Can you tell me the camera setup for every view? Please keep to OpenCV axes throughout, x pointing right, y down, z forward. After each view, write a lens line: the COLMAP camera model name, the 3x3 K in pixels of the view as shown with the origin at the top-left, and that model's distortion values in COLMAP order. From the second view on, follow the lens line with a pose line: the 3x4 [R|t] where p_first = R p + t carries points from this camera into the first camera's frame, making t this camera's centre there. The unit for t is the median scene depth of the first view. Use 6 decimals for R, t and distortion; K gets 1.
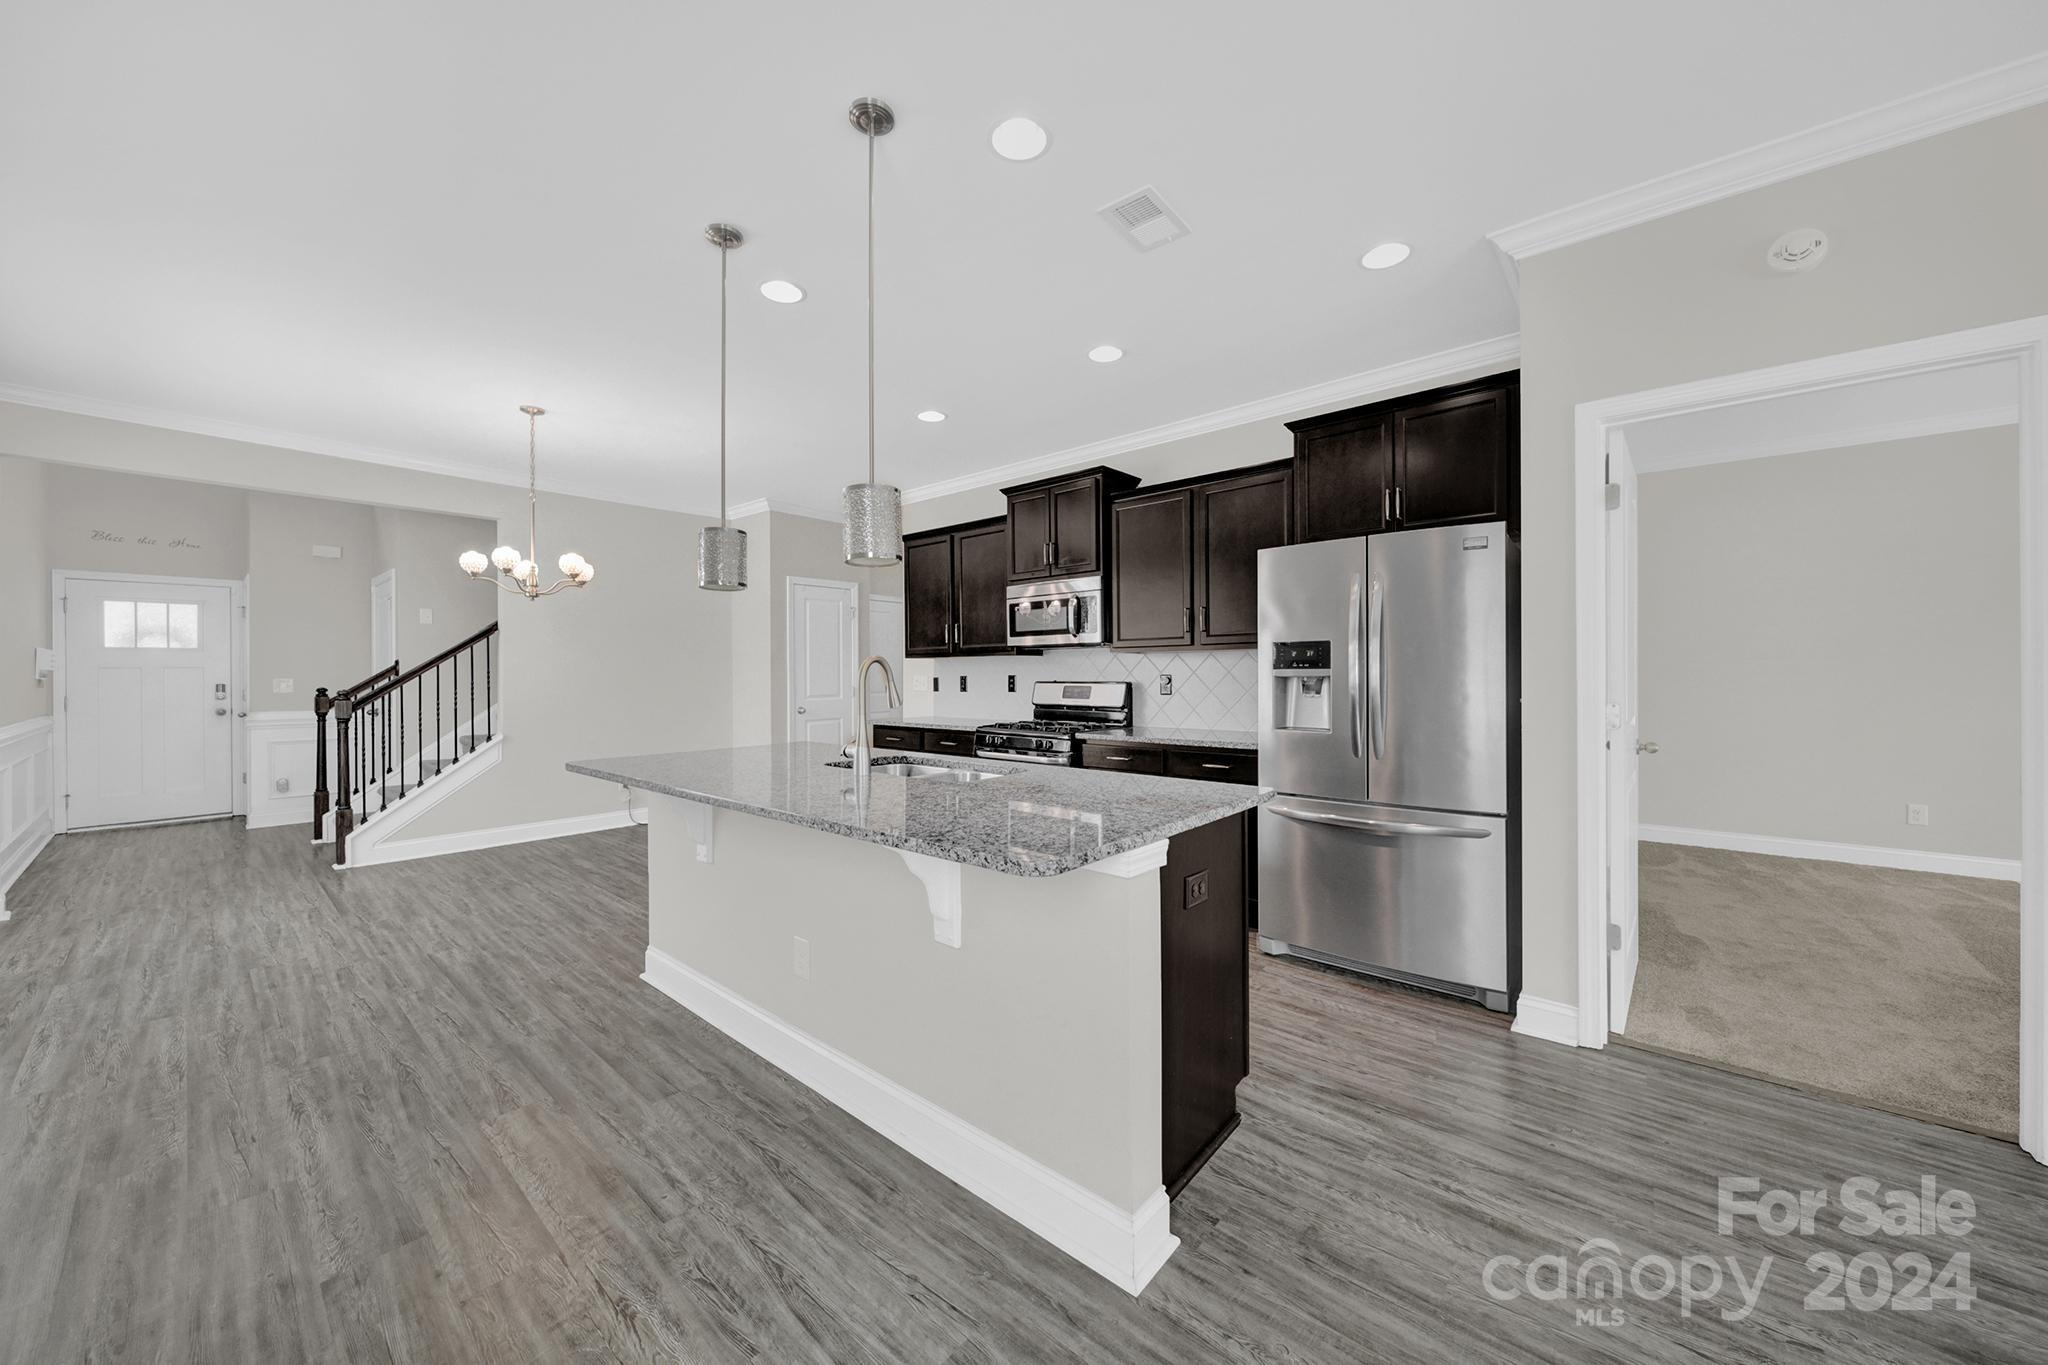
lens RADIAL K [[741.1, 0, 1028.5], [0, 741.1, 681.3], [0, 0, 1]] dist [0.000973, -0.001732]
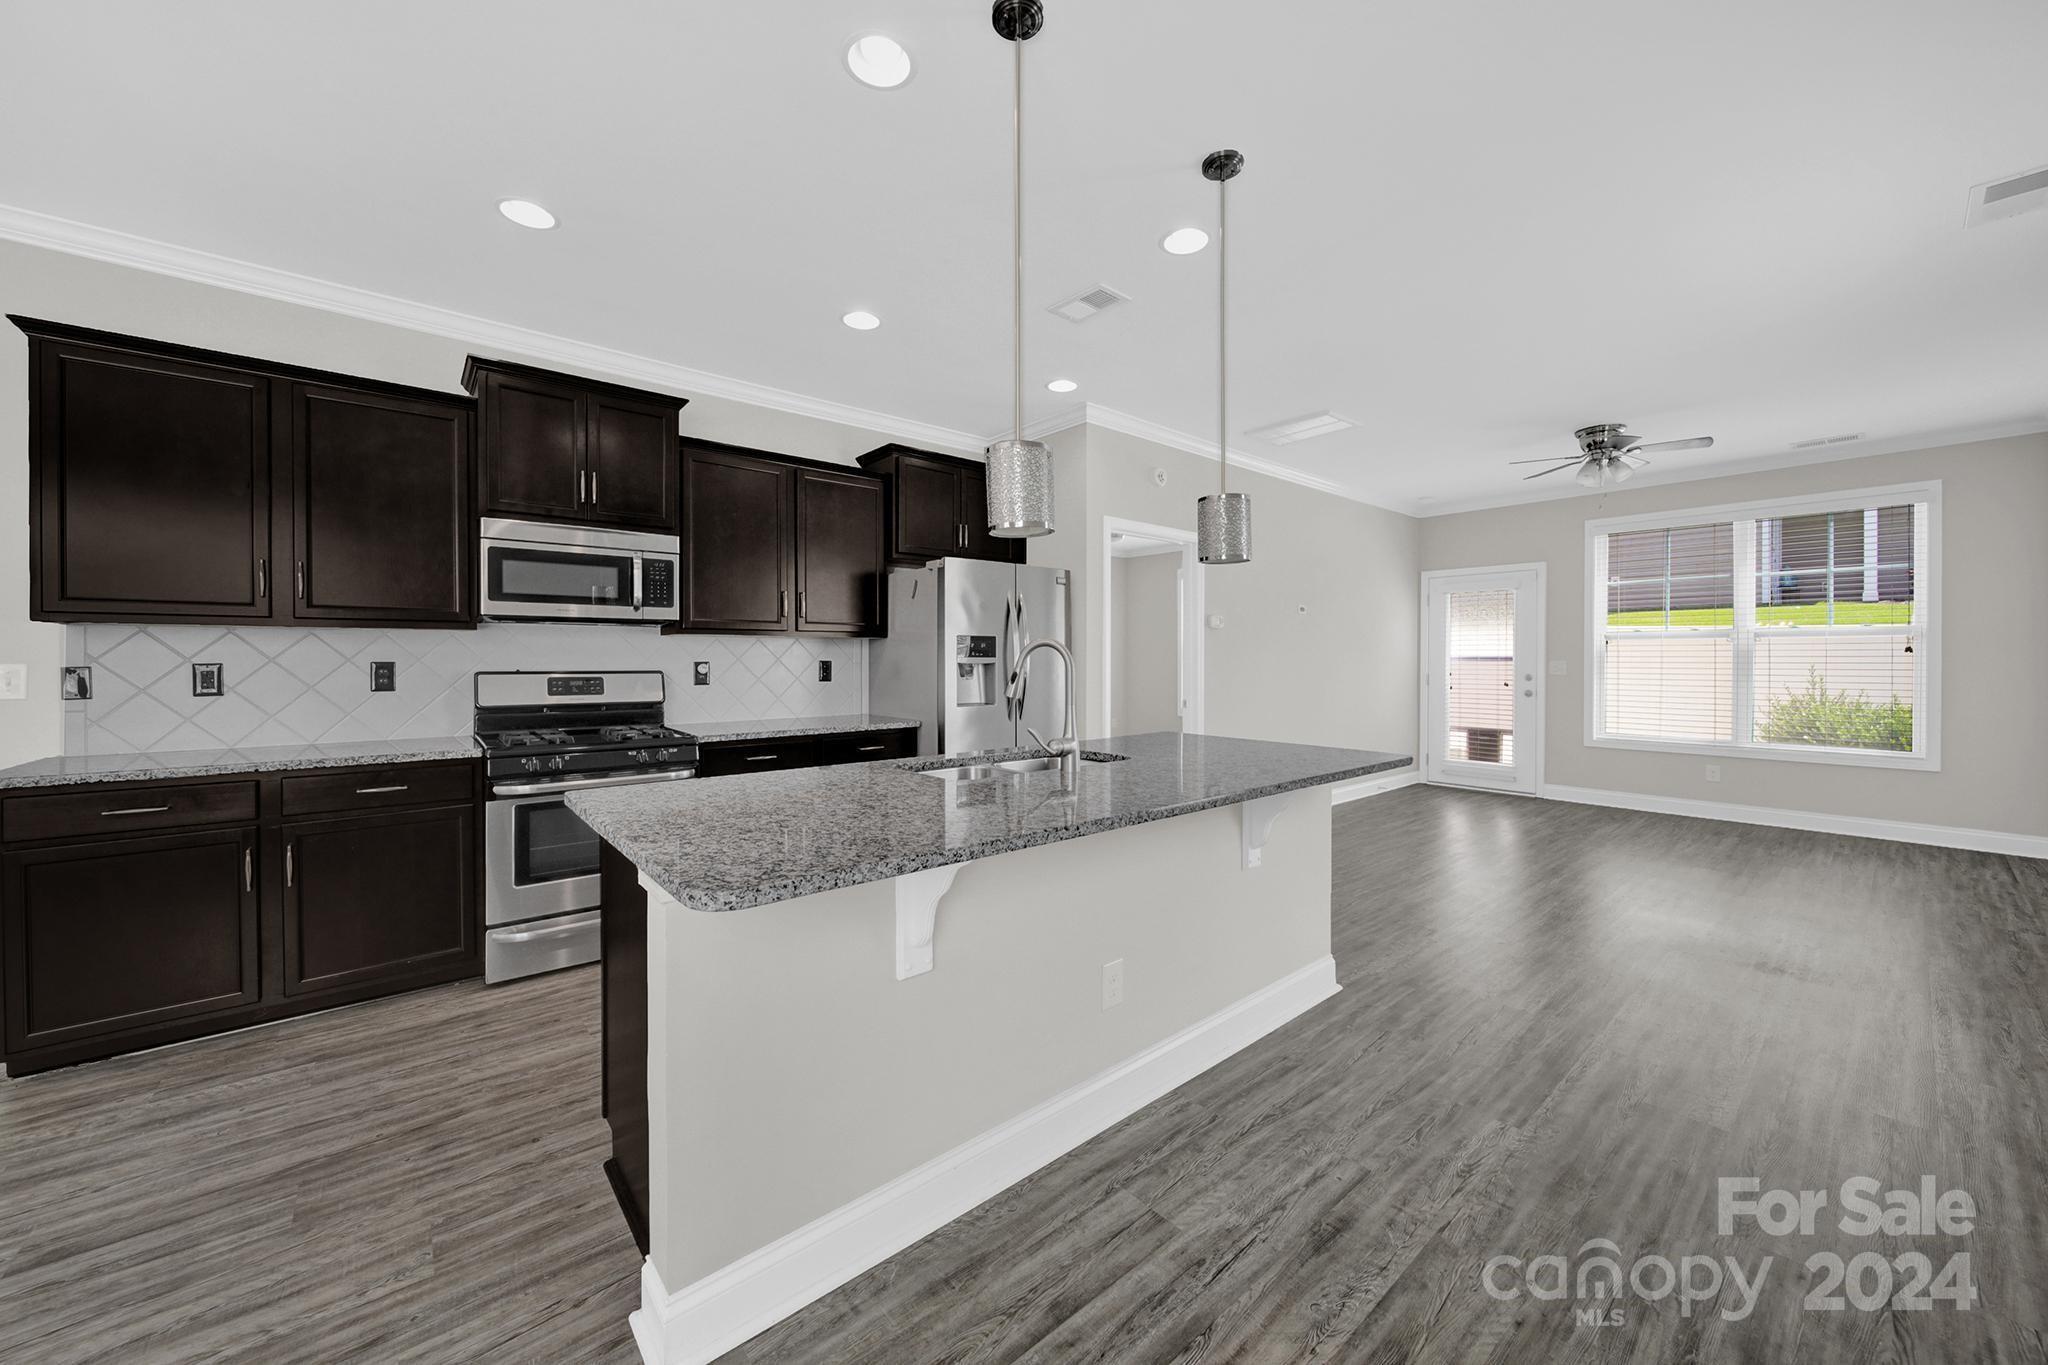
lens RADIAL K [[741.1, 0, 1018.5], [0, 741.1, 672.4], [0, 0, 1]] dist [0.000973, -0.001732]
pose [[0.155475, -0.011932, 0.987768, -1.100353], [0.008565, 0.999906, 0.010731, -0.004638], [-0.987803, 0.006792, 0.155563, 0.903467]]
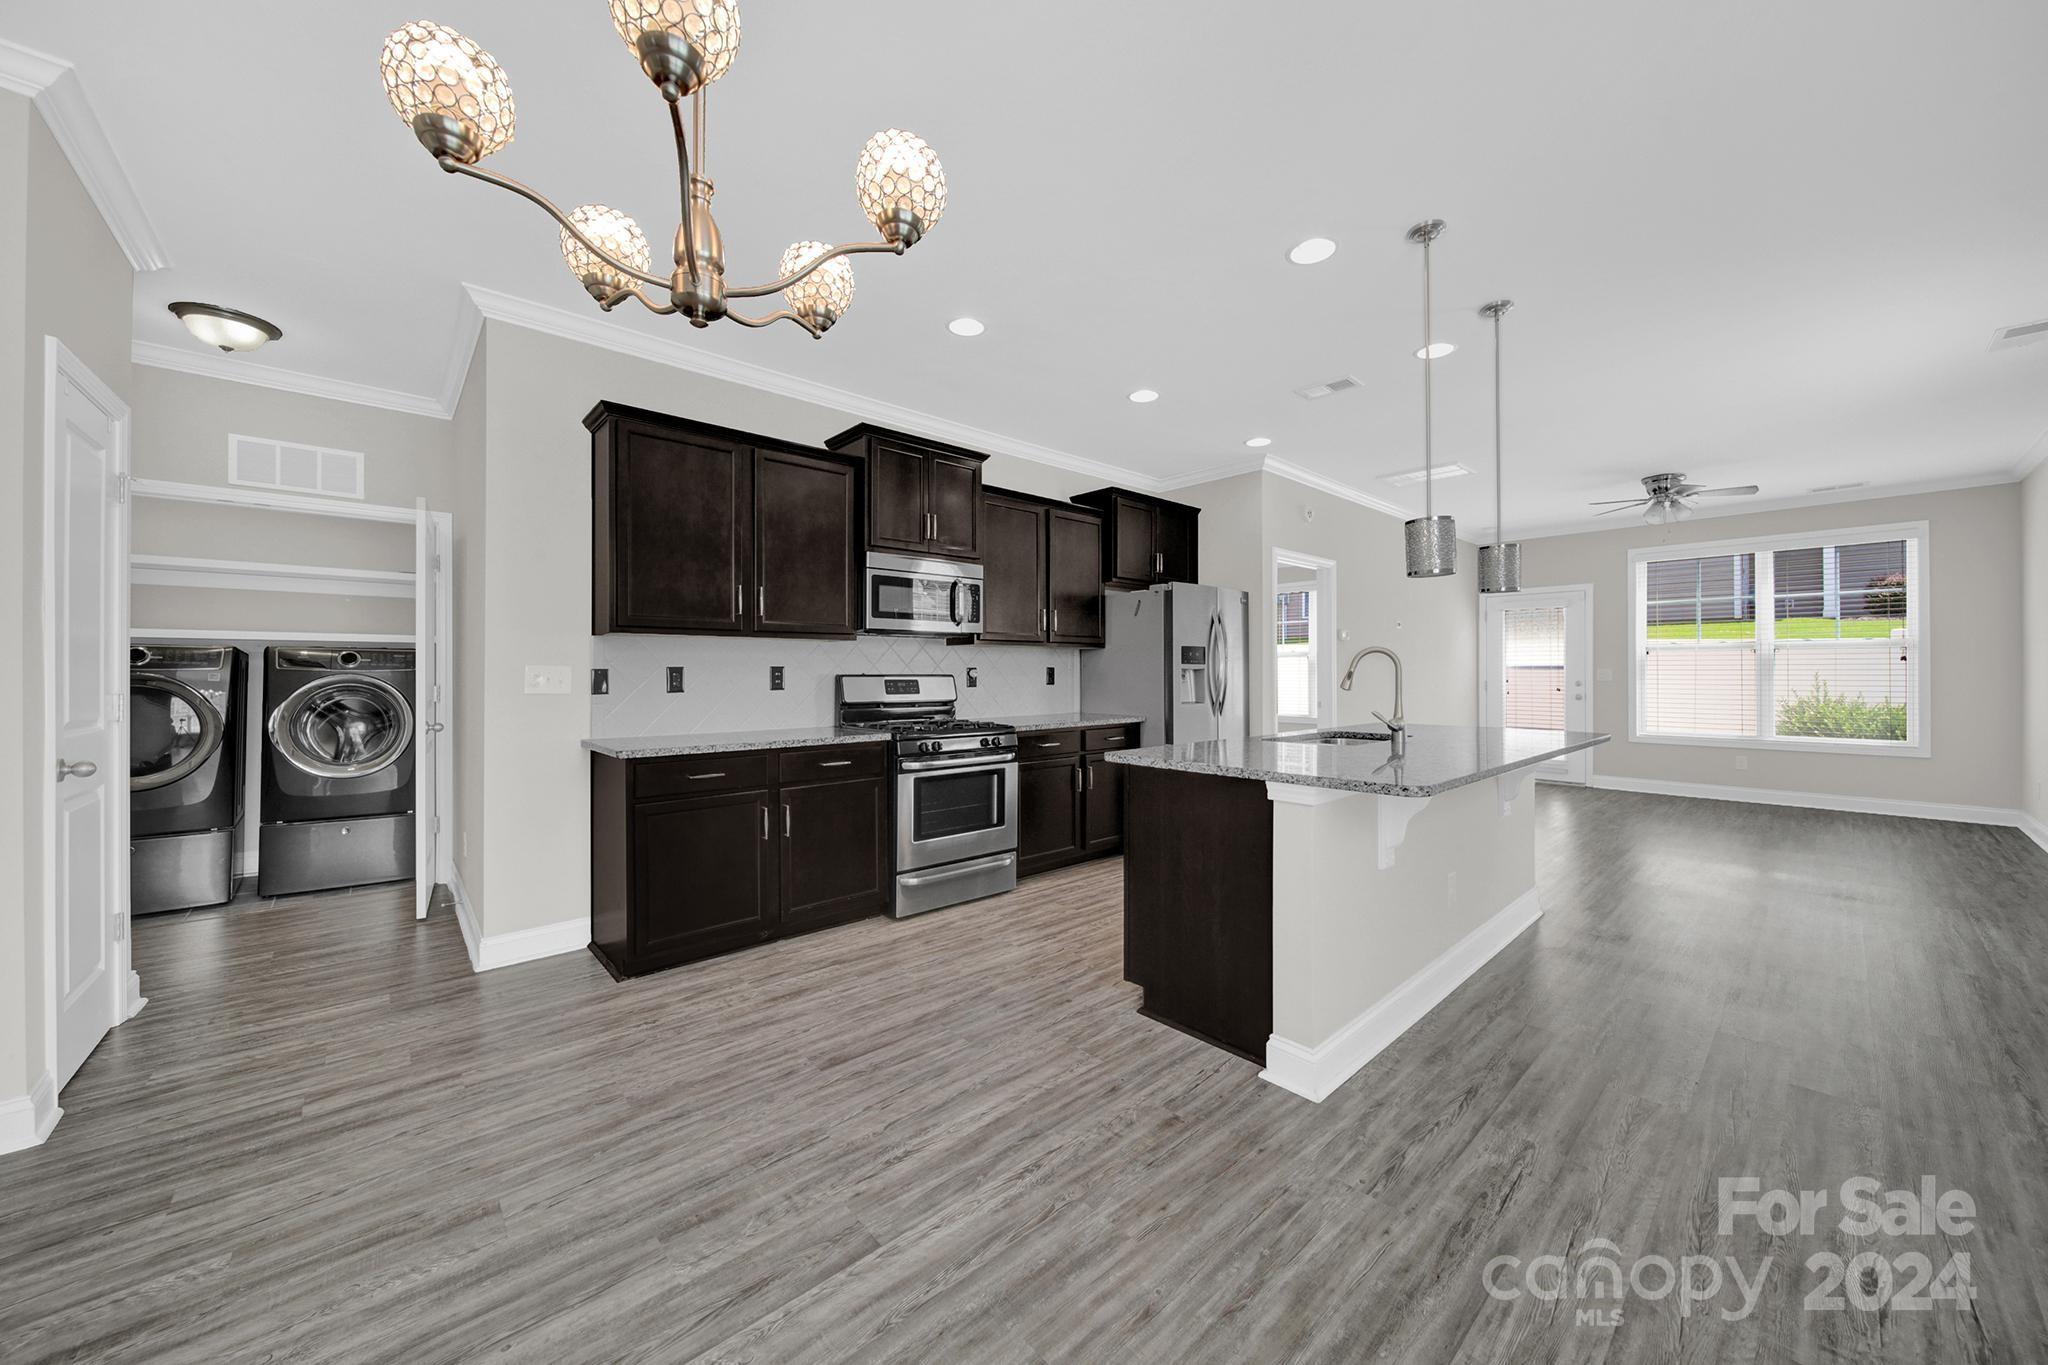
lens RADIAL K [[741.1, 0, 1018.1], [0, 741.1, 677.9], [0, 0, 1]] dist [0.000973, -0.001732]
pose [[0.113985, -0.003026, 0.993478, -1.512691], [0.009320, 0.999955, 0.001977, 0.007715], [-0.993439, 0.009034, 0.114008, 1.467971]]
